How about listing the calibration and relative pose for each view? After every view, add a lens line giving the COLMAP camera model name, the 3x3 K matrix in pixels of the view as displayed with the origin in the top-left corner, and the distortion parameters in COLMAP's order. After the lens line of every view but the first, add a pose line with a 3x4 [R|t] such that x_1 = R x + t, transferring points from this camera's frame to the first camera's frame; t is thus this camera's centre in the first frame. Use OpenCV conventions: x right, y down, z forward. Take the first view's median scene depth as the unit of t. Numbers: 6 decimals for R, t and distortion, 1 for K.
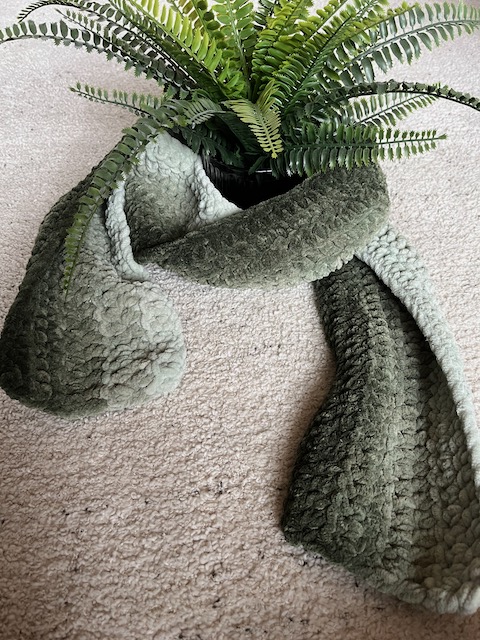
lens RADIAL K [[491.4, 0, 240.0], [0, 491.4, 320.0], [0, 0, 1]] dist [0.005426, -0.030900]
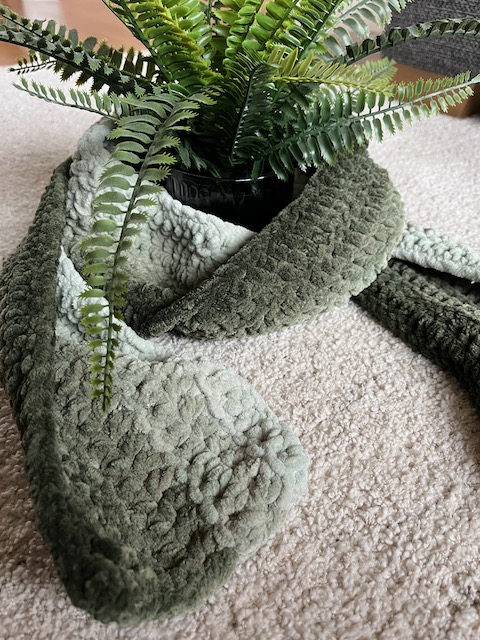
lens RADIAL K [[491.4, 0, 240.0], [0, 491.4, 320.0], [0, 0, 1]] dist [0.005426, -0.030900]
pose [[0.892872, -0.294898, 0.340316, -0.351027], [0.347002, 0.932237, -0.102590, -0.025858], [-0.287002, 0.209690, 0.934698, 0.356526]]
